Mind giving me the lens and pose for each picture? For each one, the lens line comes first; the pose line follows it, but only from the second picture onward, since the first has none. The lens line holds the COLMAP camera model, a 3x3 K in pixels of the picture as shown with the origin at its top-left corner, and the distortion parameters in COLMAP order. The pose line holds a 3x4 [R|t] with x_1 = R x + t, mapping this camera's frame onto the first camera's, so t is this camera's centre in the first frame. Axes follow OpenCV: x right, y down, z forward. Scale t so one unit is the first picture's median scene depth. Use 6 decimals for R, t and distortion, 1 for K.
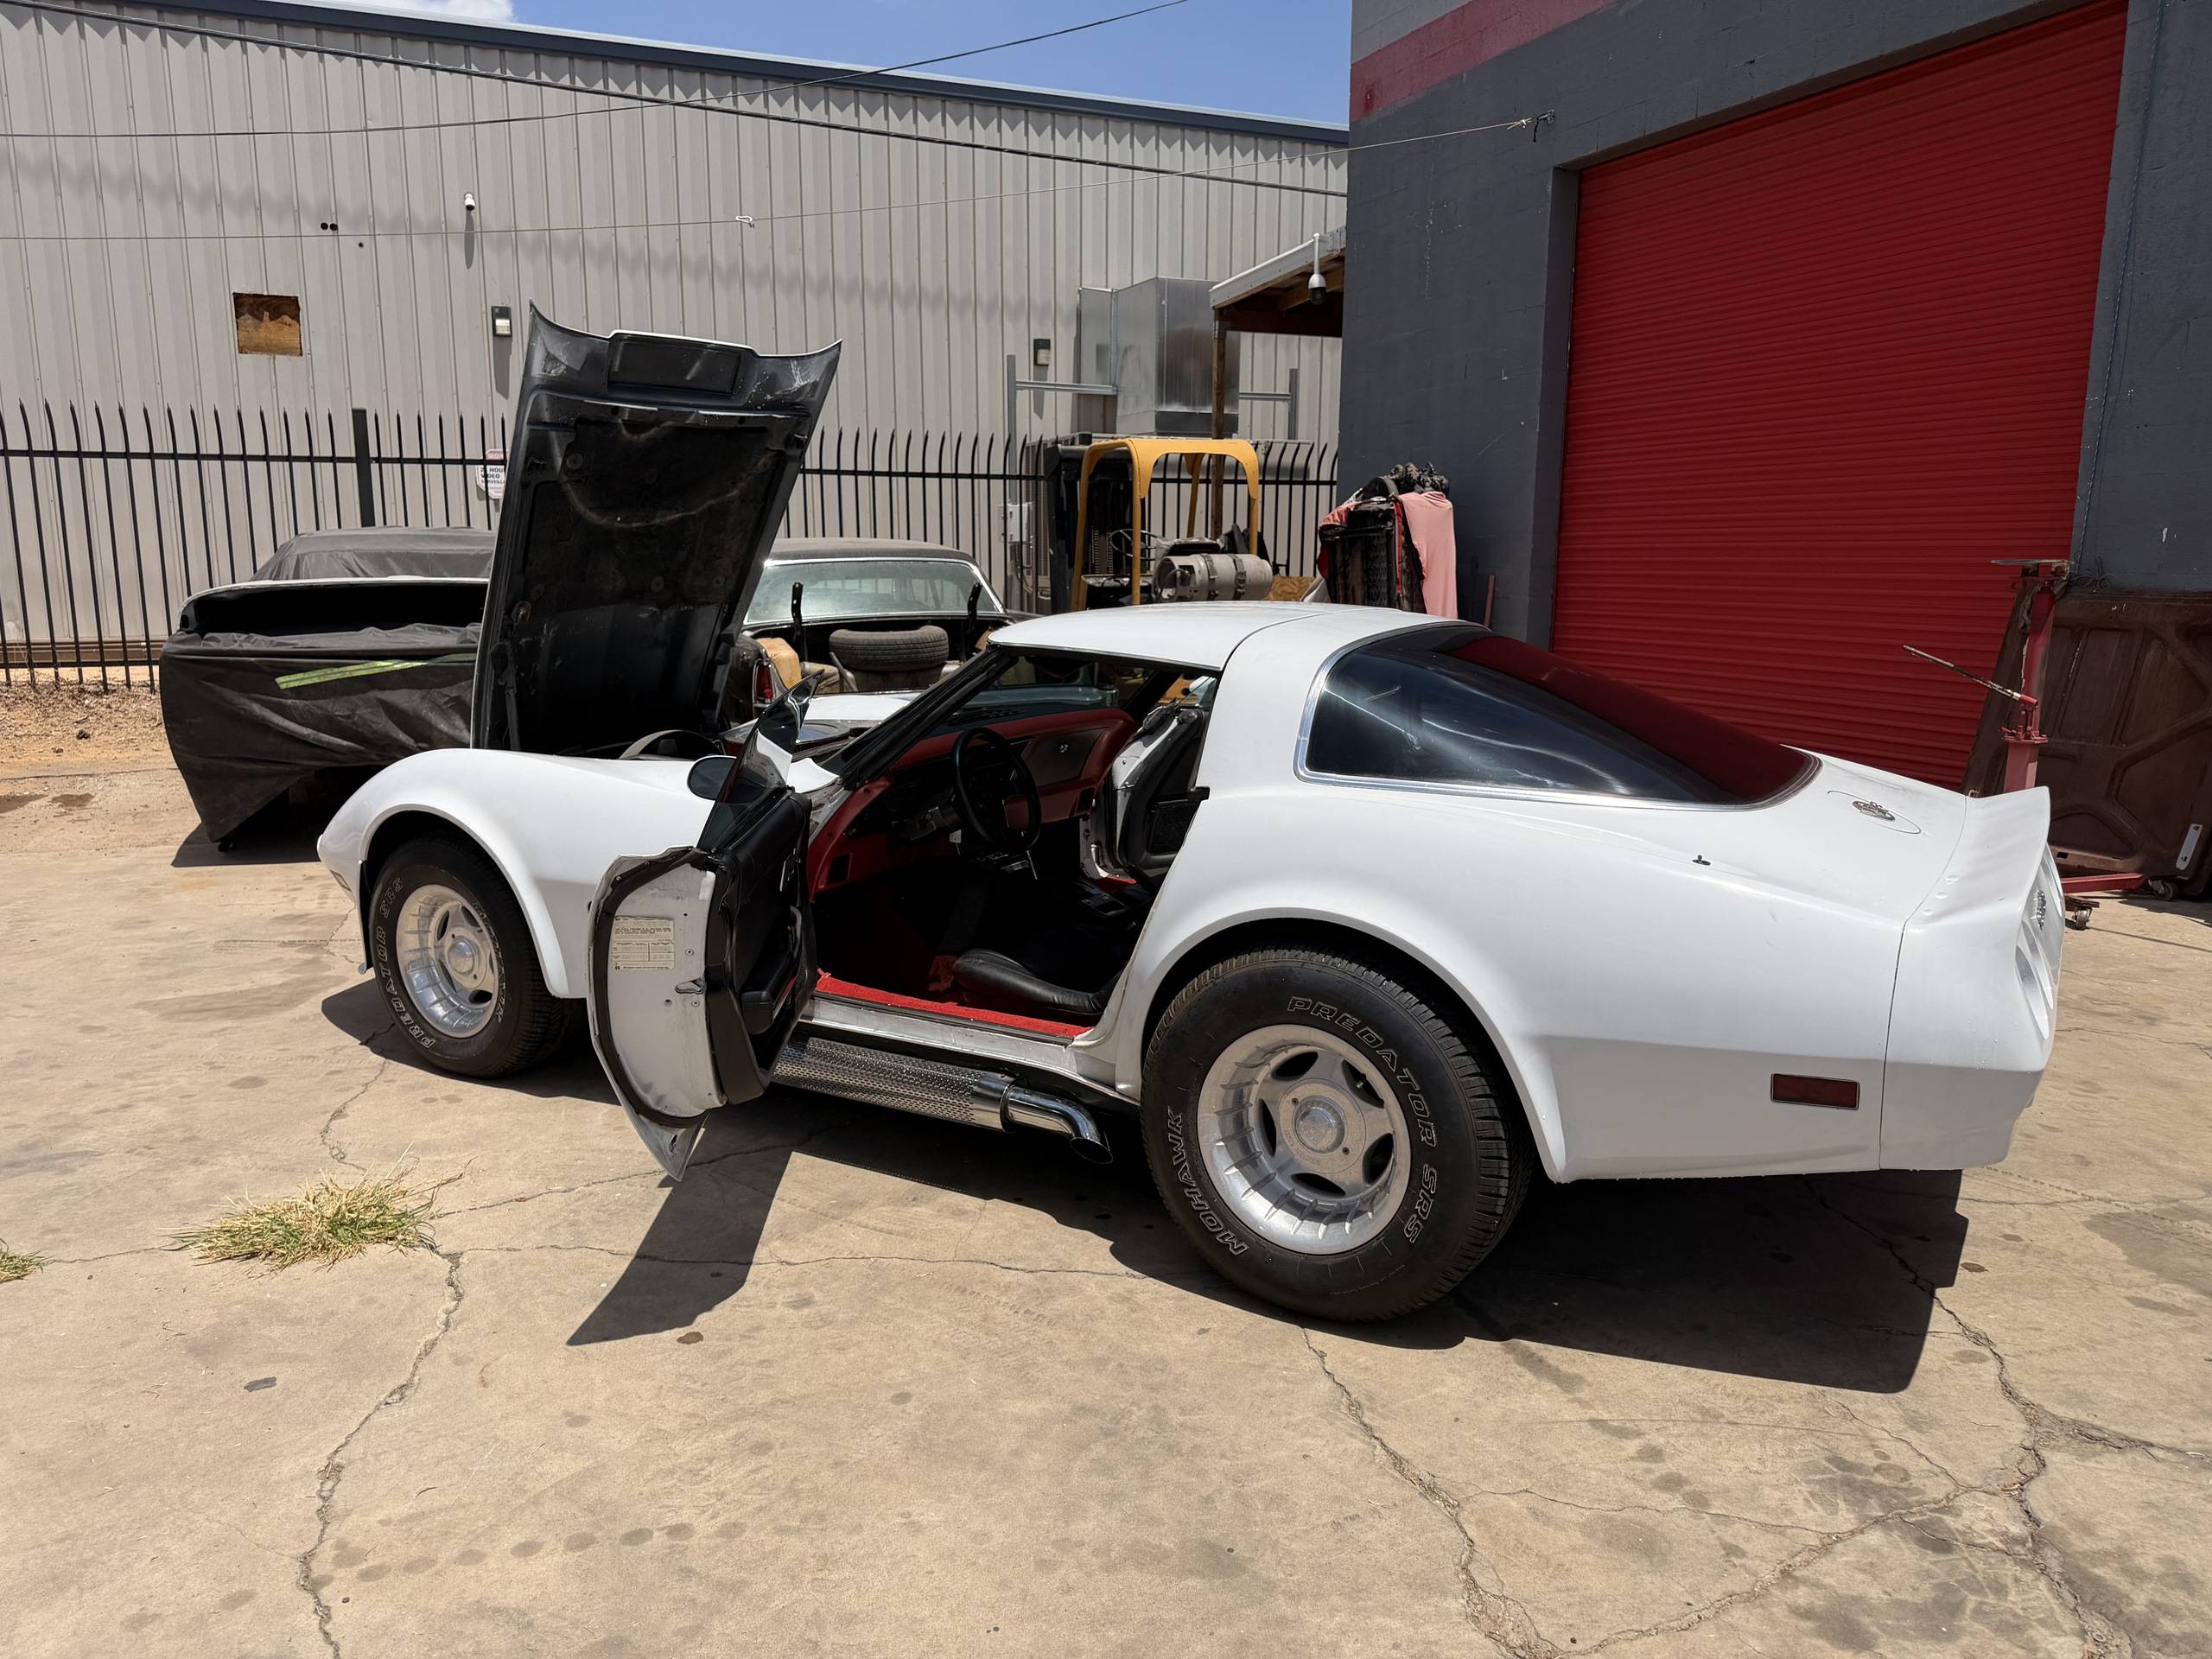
lens RADIAL K [[1571.0, 0, 1100.5], [0, 1571.0, 847.9], [0, 0, 1]] dist [0.021803, -0.029389]
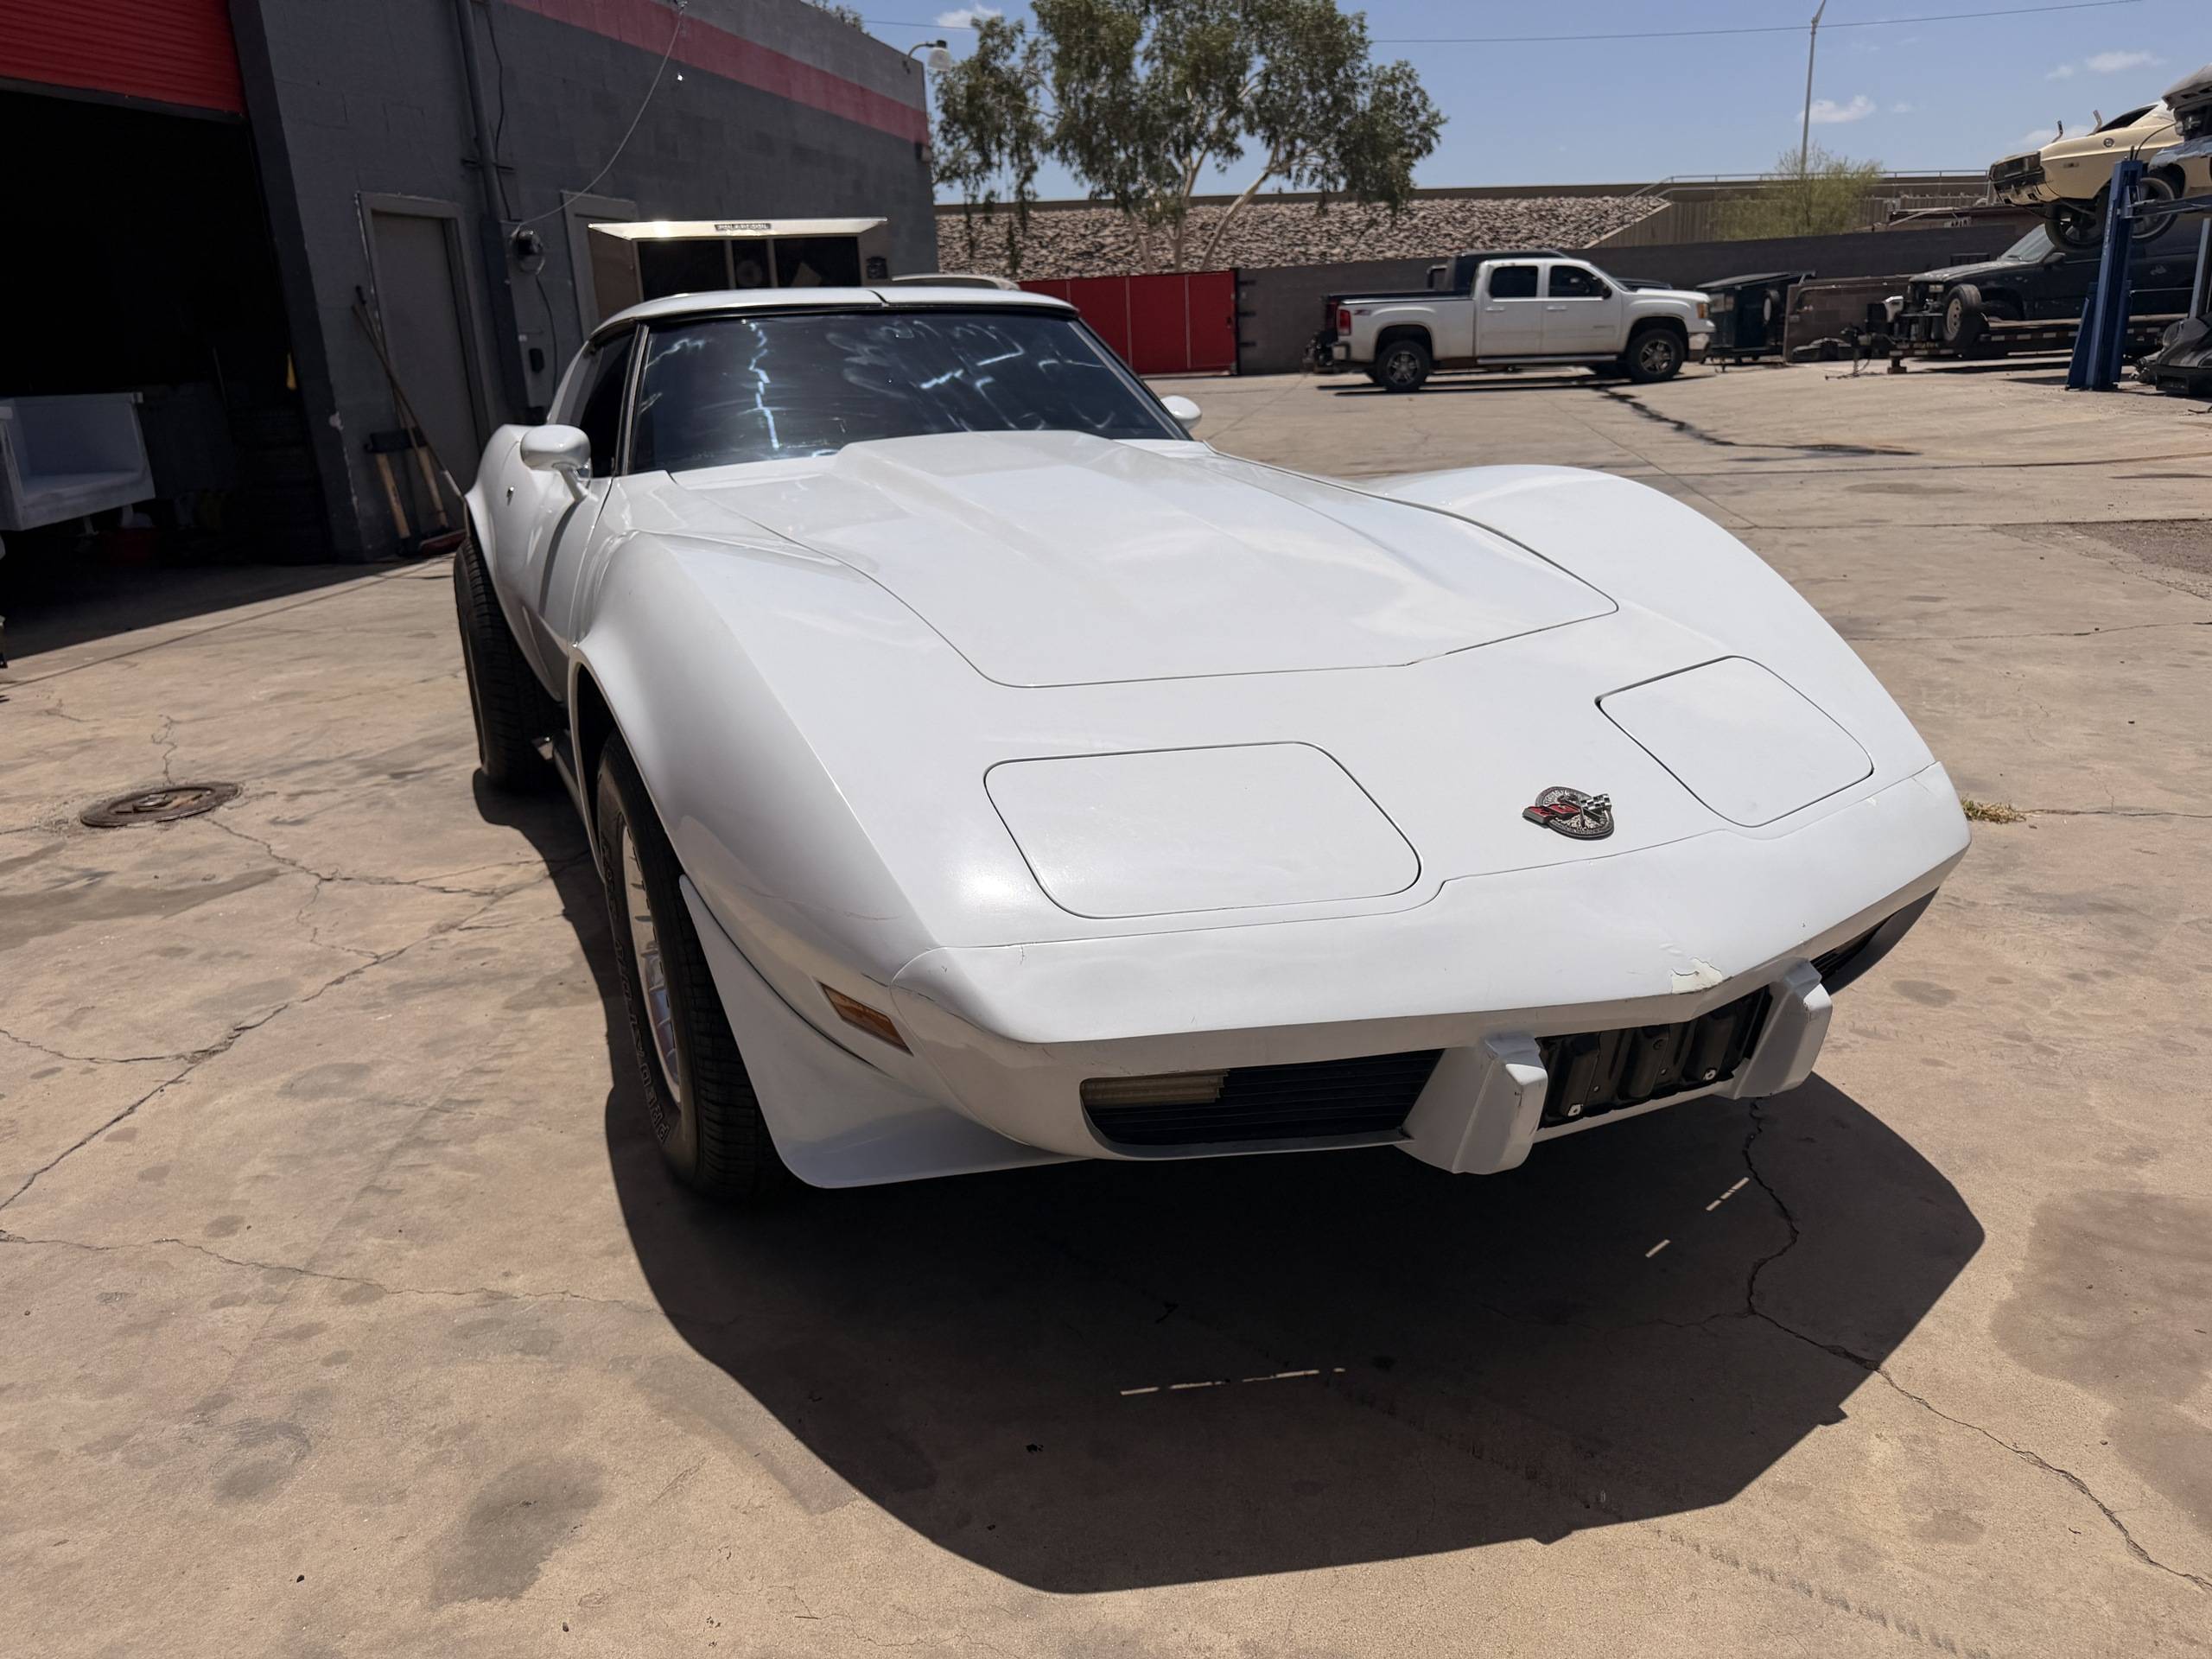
lens RADIAL K [[1571.0, 0, 1107.9], [0, 1571.0, 840.0], [0, 0, 1]] dist [0.021803, -0.029389]
pose [[-0.831195, -0.130839, 0.540366, -0.619739], [0.151139, 0.882141, 0.446076, -0.248034], [-0.535044, 0.452446, -0.713457, 1.650900]]
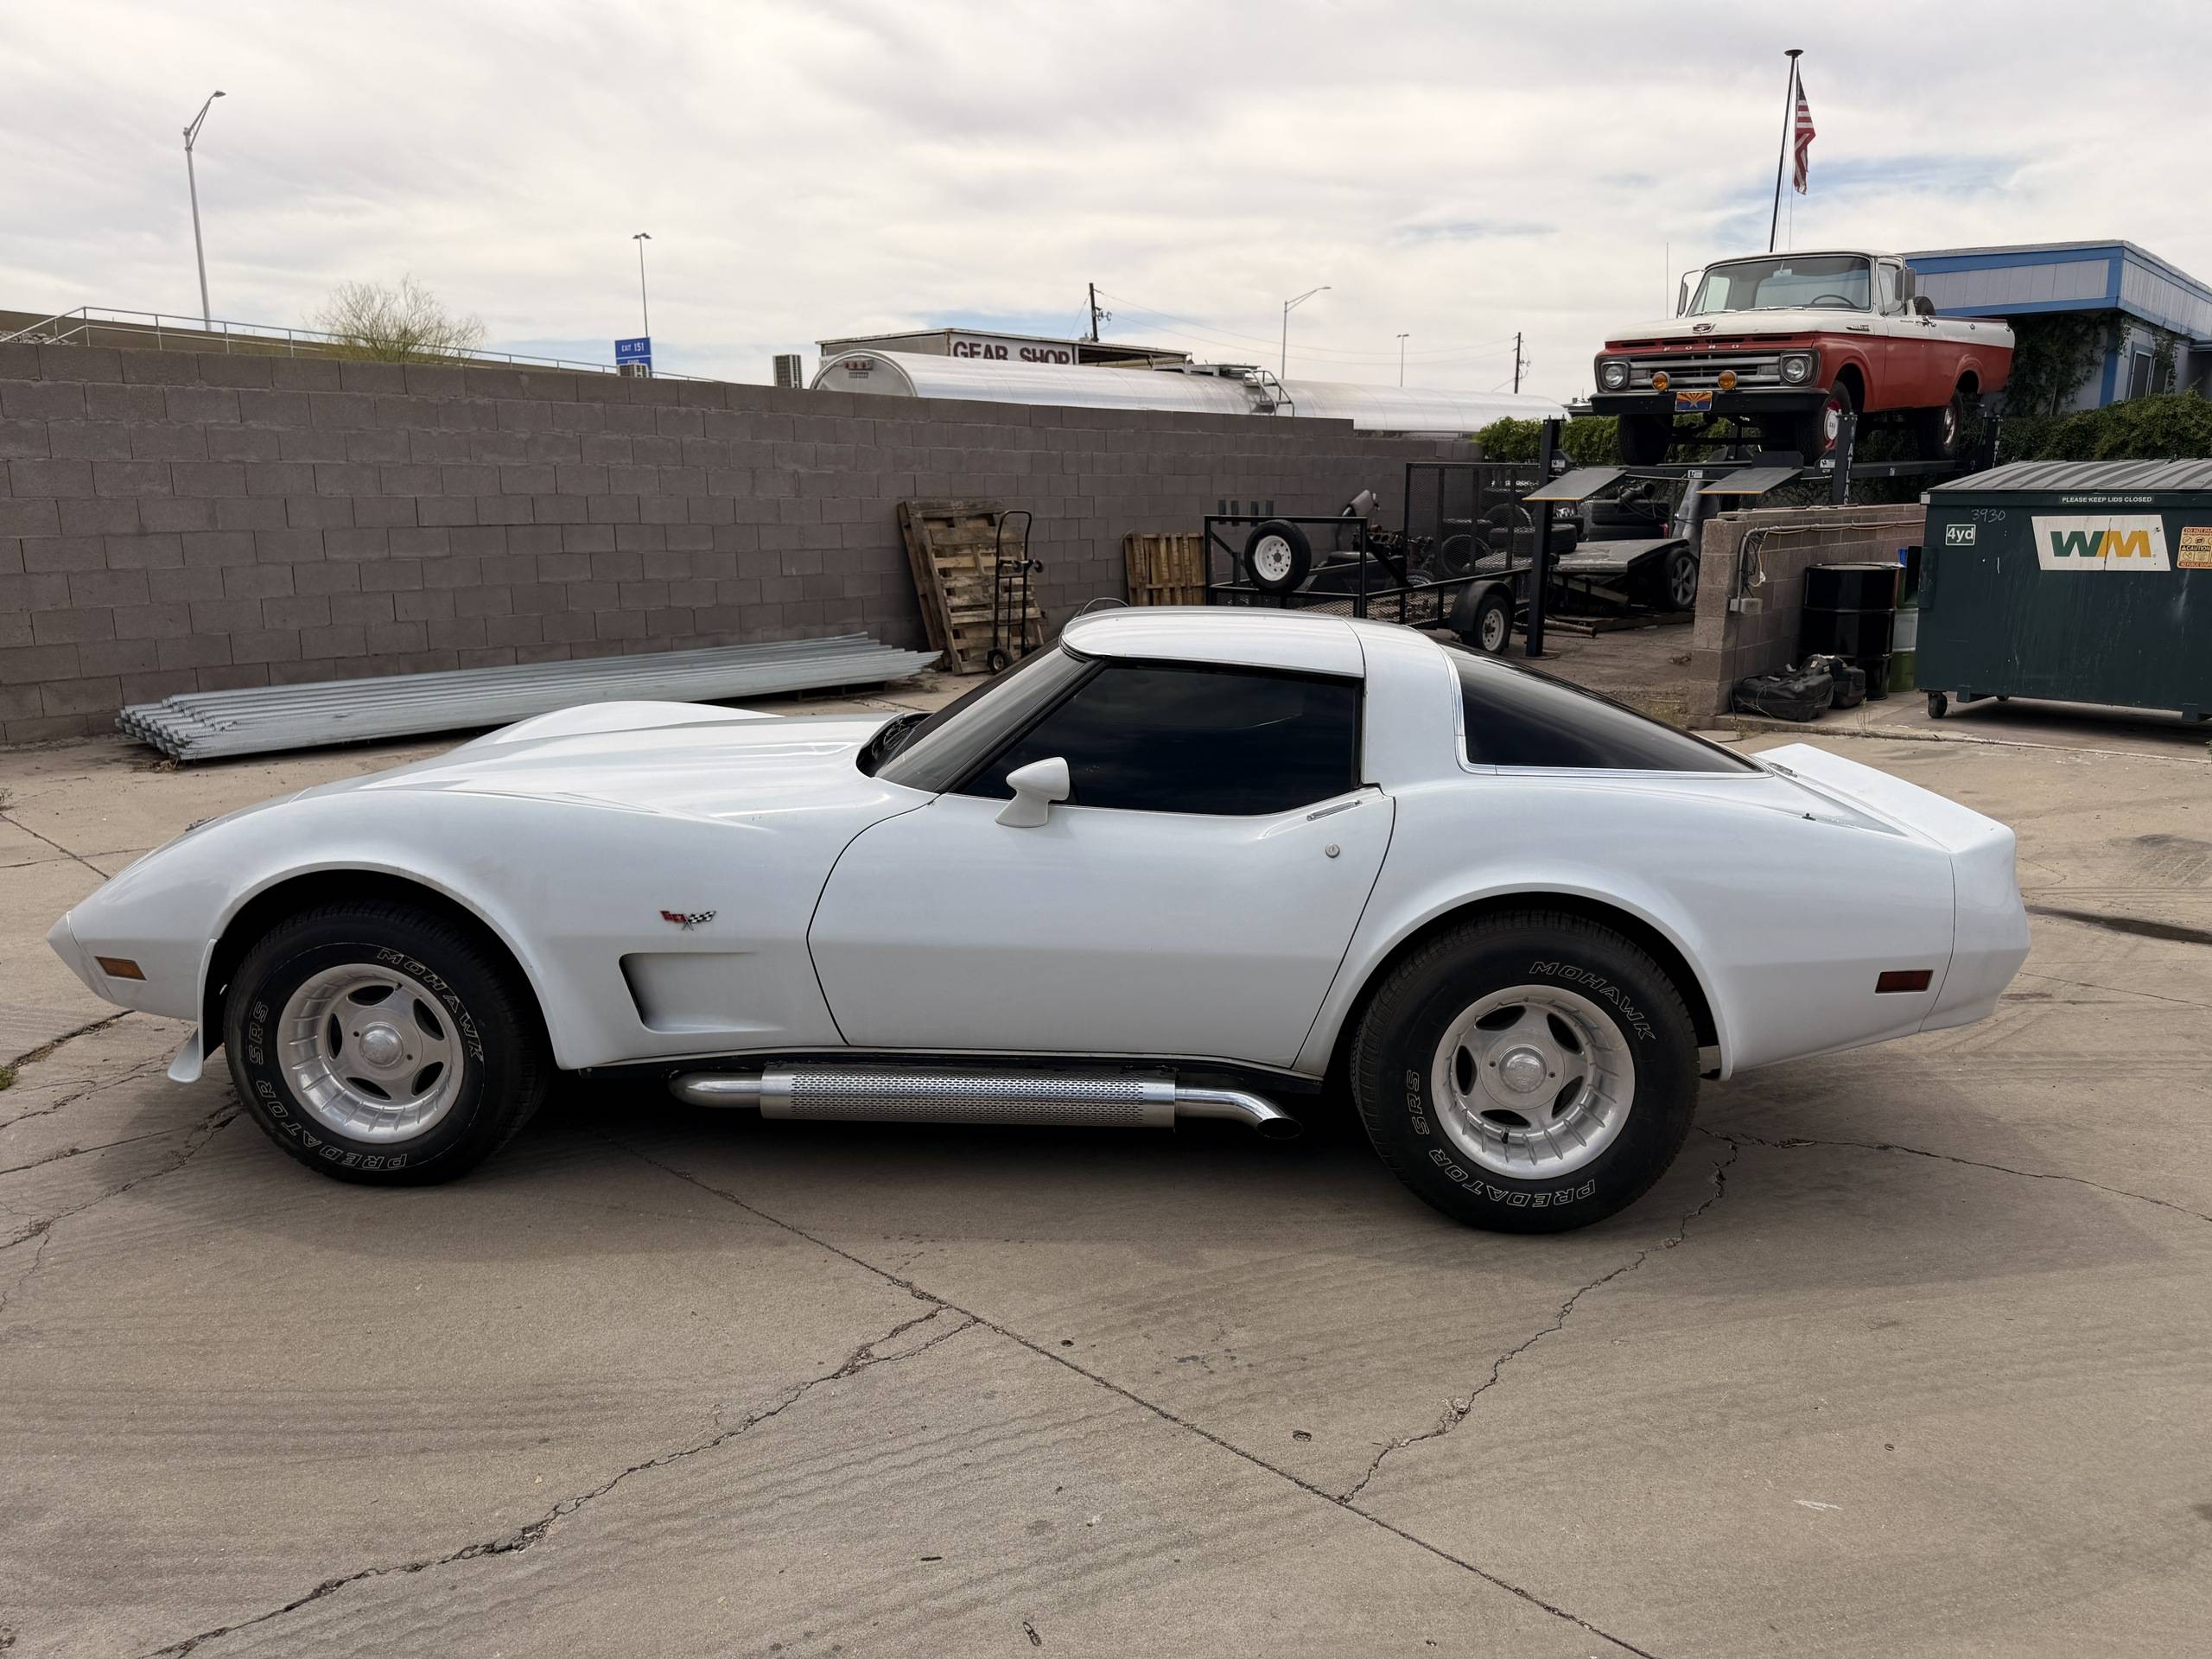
lens RADIAL K [[1571.0, 0, 1126.1], [0, 1571.0, 834.4], [0, 0, 1]] dist [0.021803, -0.029389]
pose [[0.868040, -0.079105, 0.490152, -0.480936], [0.071281, 0.996854, 0.034645, -0.041079], [-0.491351, 0.004865, 0.870948, 0.089634]]
